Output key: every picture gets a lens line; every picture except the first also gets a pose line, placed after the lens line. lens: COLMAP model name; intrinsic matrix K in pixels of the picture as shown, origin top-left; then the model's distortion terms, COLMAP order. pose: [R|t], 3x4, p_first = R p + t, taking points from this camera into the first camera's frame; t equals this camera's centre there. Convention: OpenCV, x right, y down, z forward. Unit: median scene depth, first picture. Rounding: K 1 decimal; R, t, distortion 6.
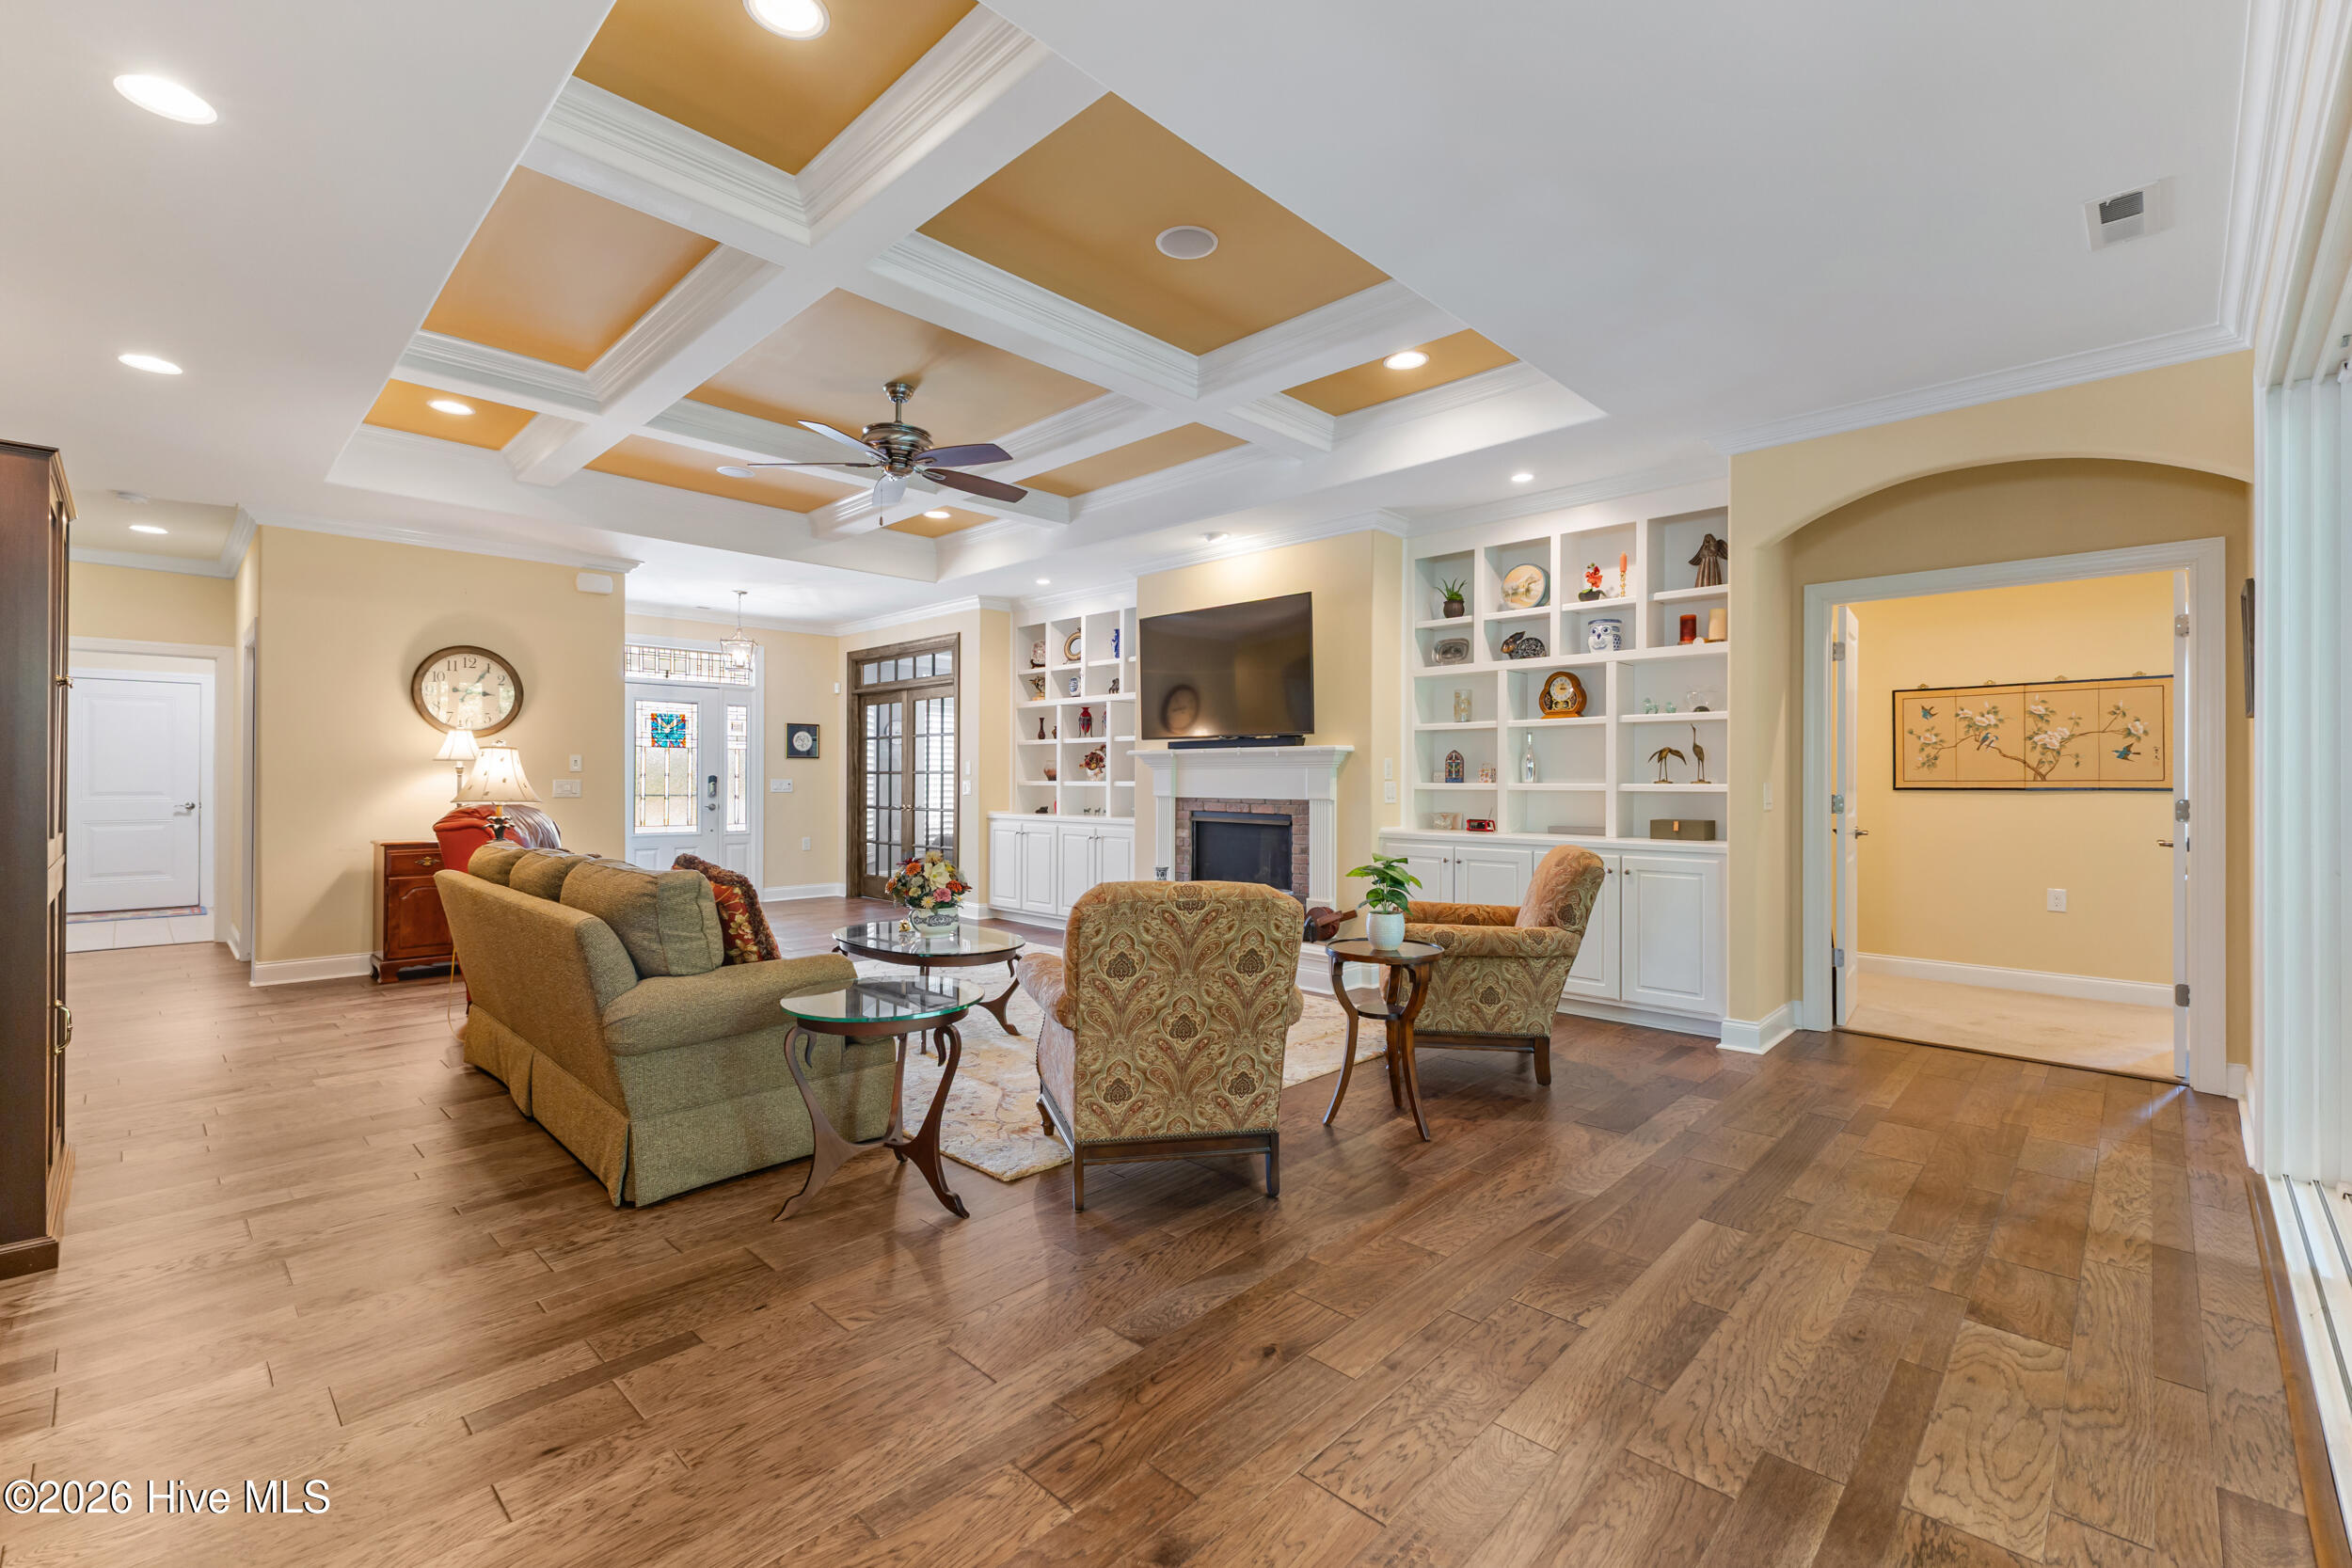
lens RADIAL K [[1007.0, 0, 1176.2], [0, 1007.0, 774.7], [0, 0, 1]] dist [0.012727, -0.003959]
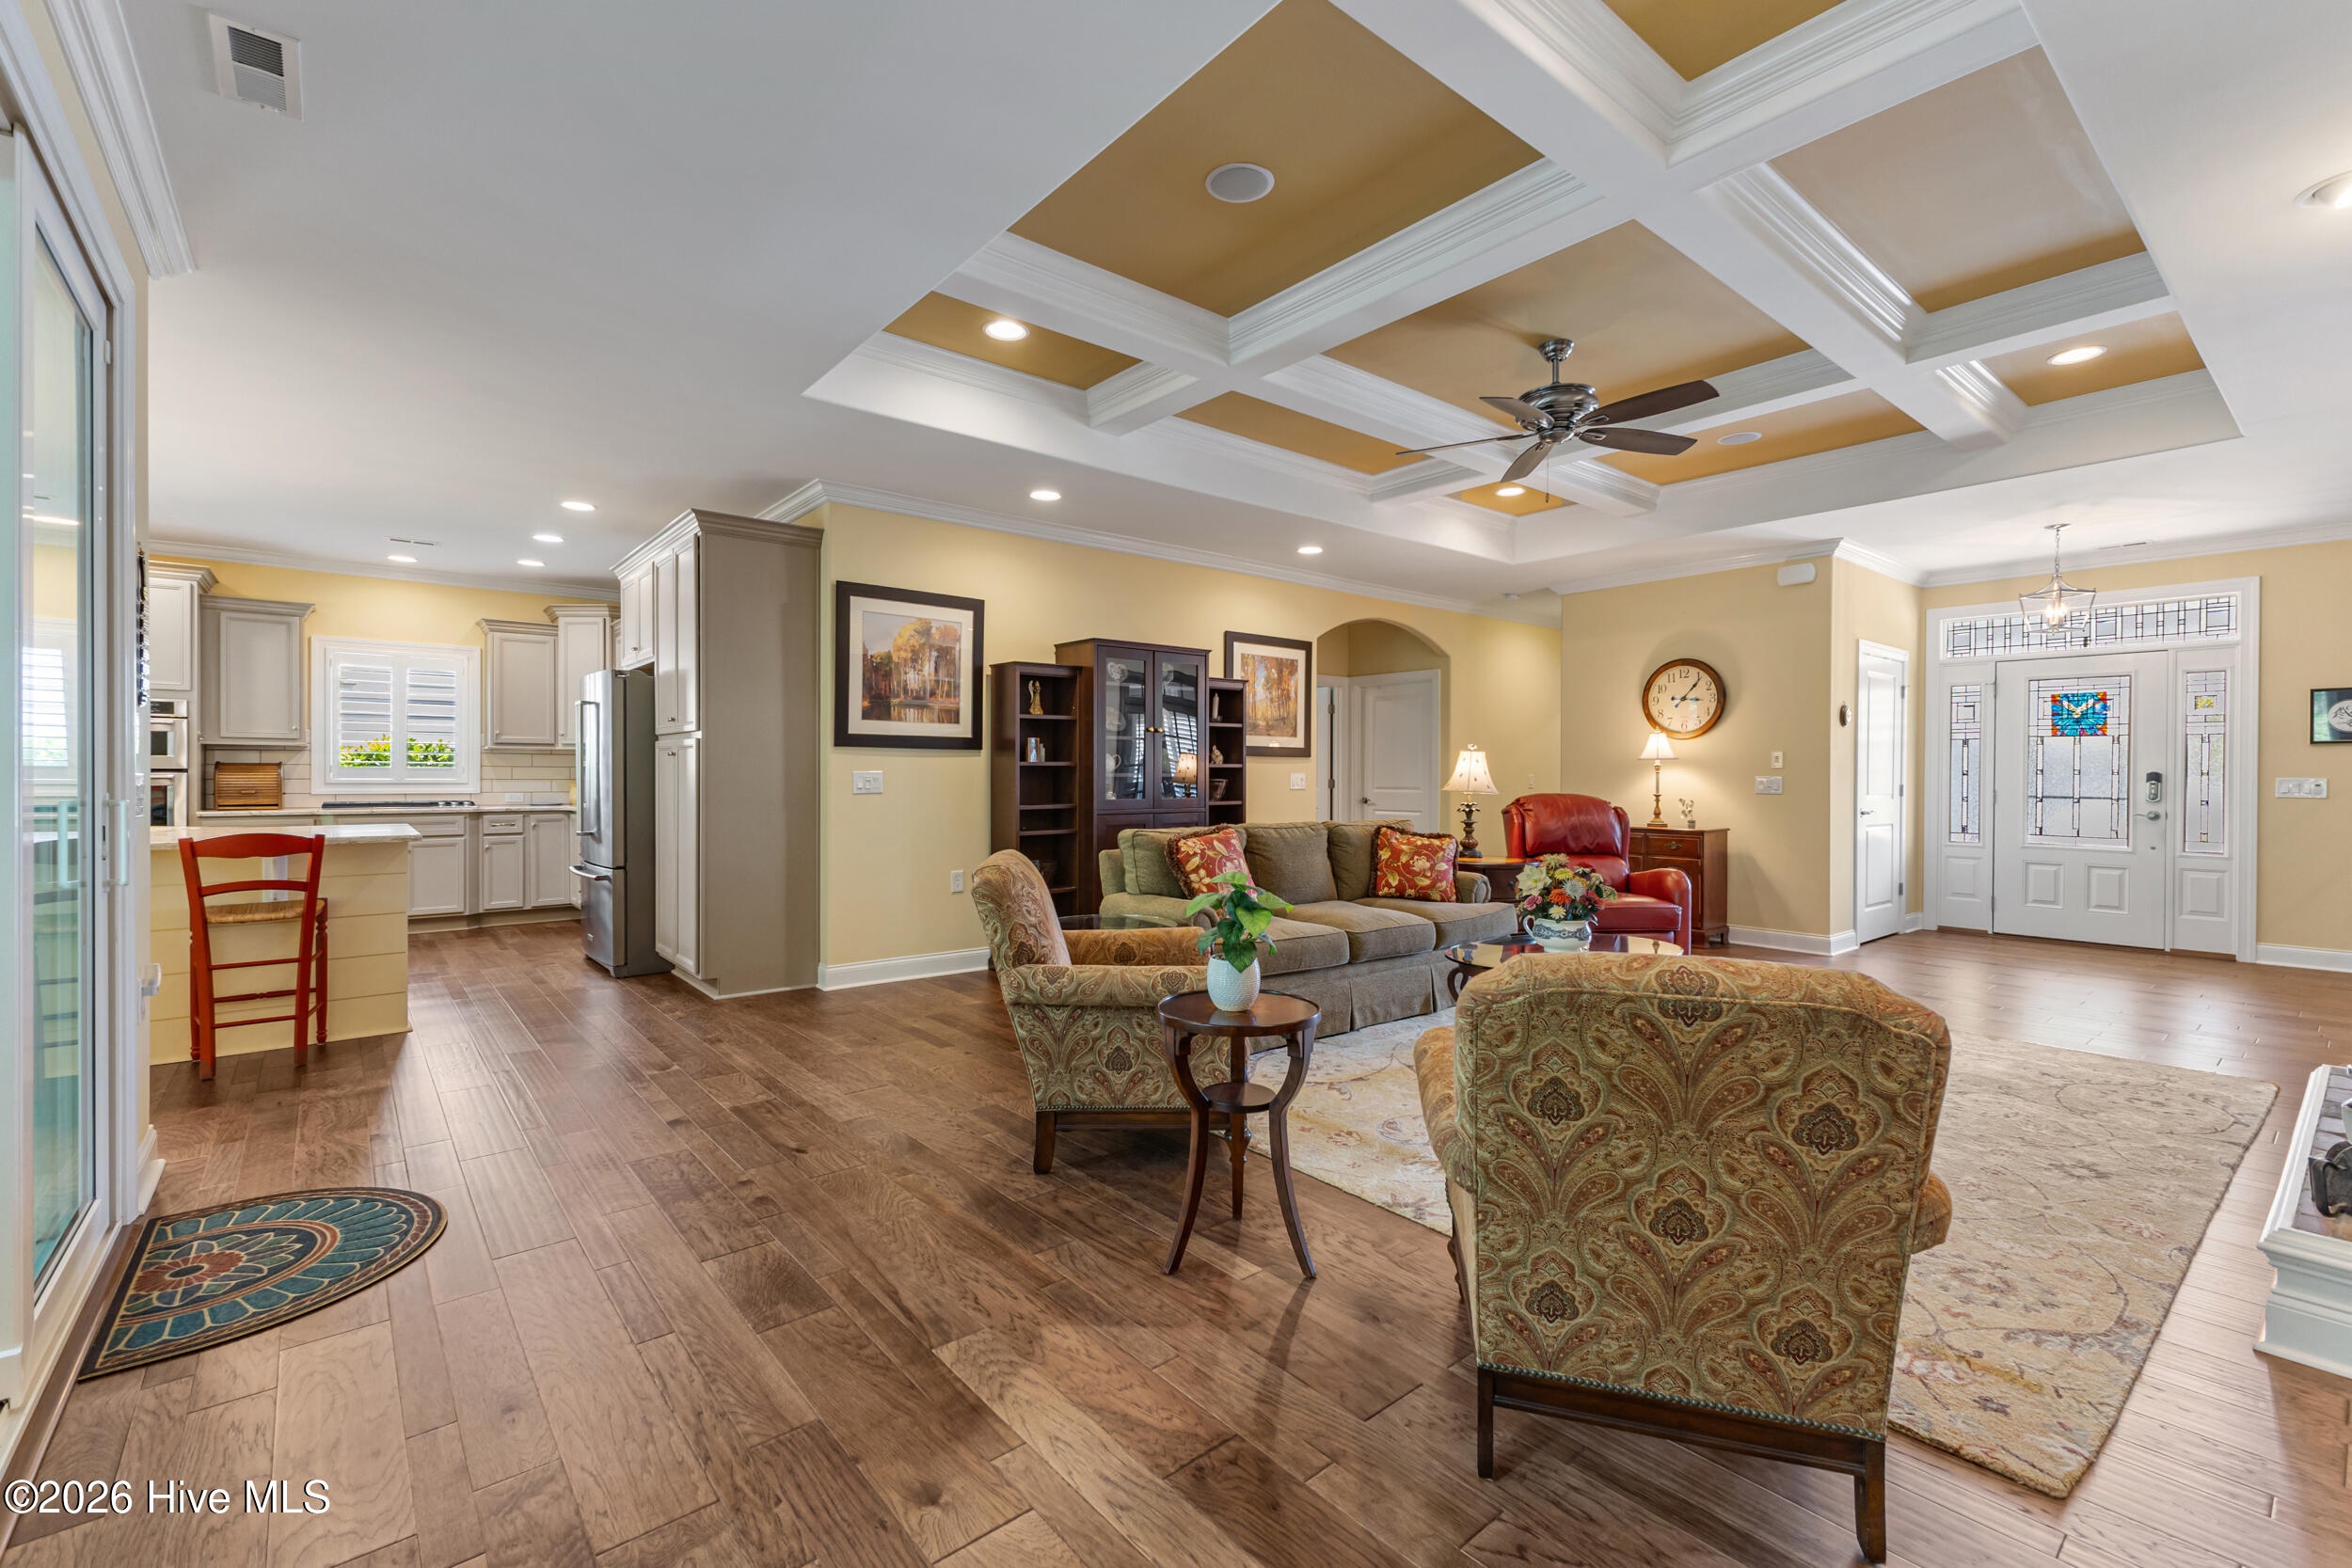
lens RADIAL K [[1007.0, 0, 1176.2], [0, 1007.0, 774.7], [0, 0, 1]] dist [0.012727, -0.003959]
pose [[-0.105470, -0.000694, -0.994422, 0.467813], [0.000043, 1.000000, -0.000702, 0.004272], [0.994423, -0.000117, -0.105469, 0.526347]]
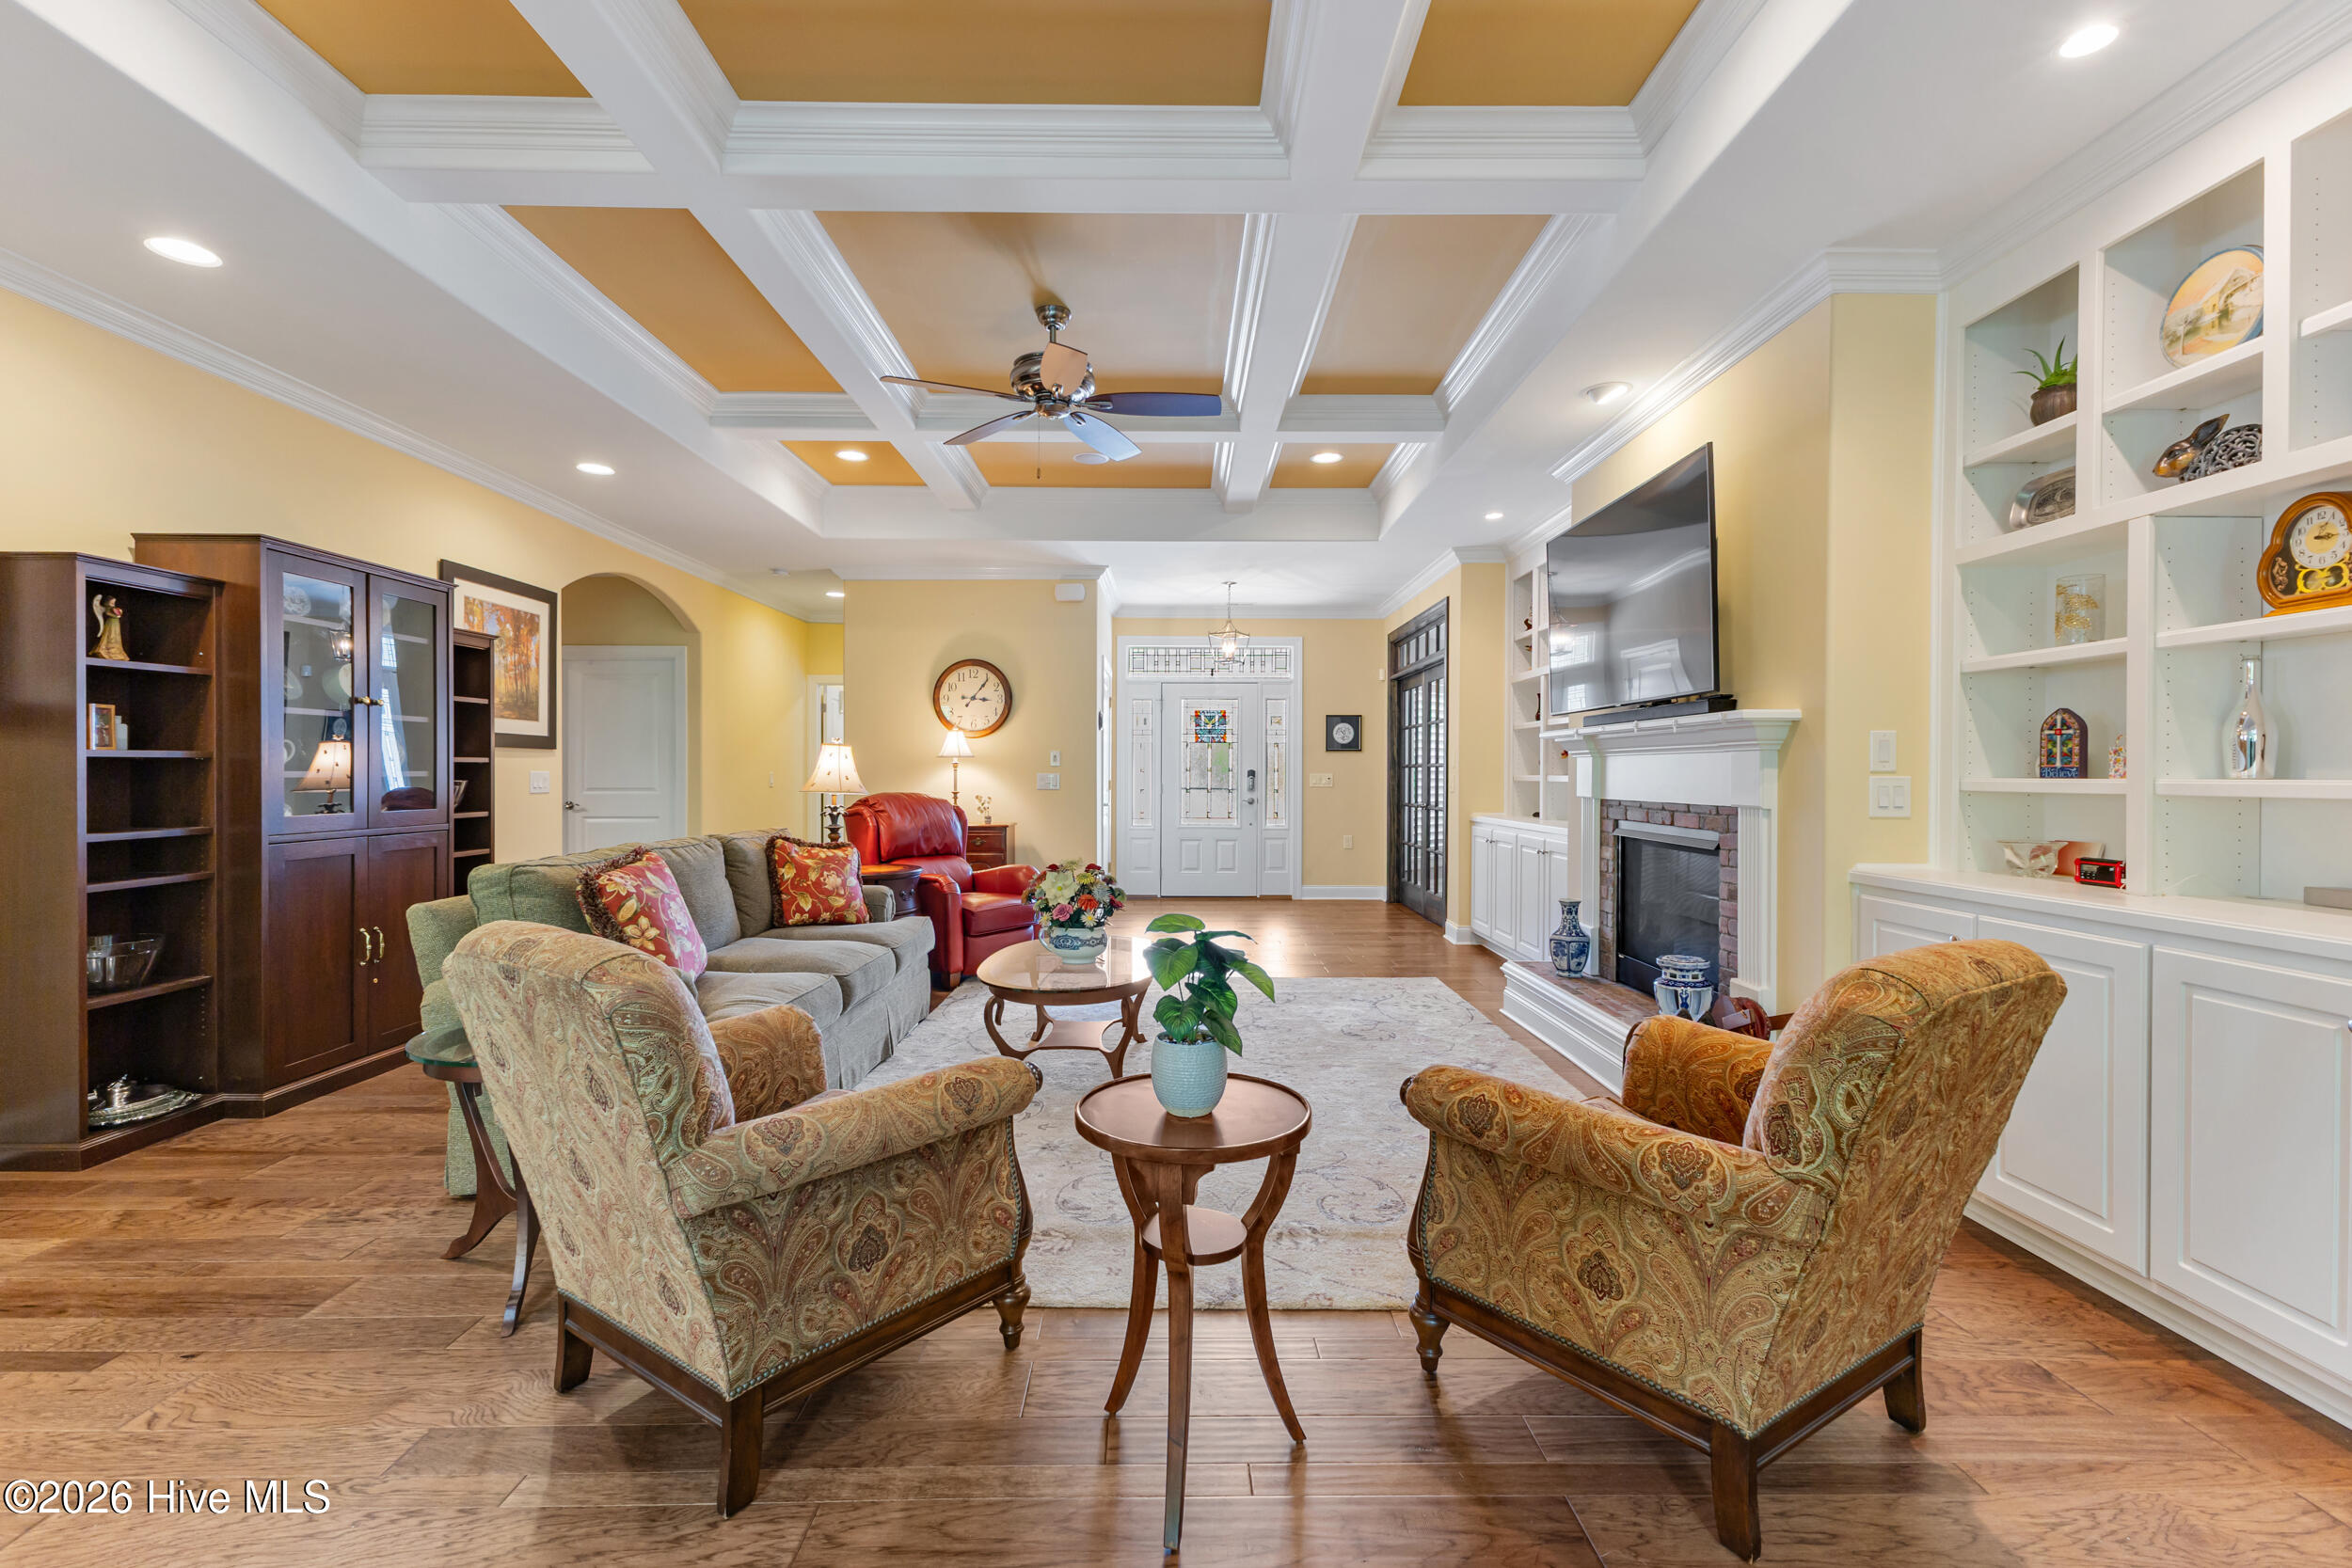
lens RADIAL K [[1007.0, 0, 1176.2], [0, 1007.0, 774.7], [0, 0, 1]] dist [0.012727, -0.003959]
pose [[0.703945, 0.000229, -0.710255, 0.281256], [0.002530, 0.999993, 0.002830, 0.003718], [0.710250, -0.003789, 0.703939, 0.329339]]
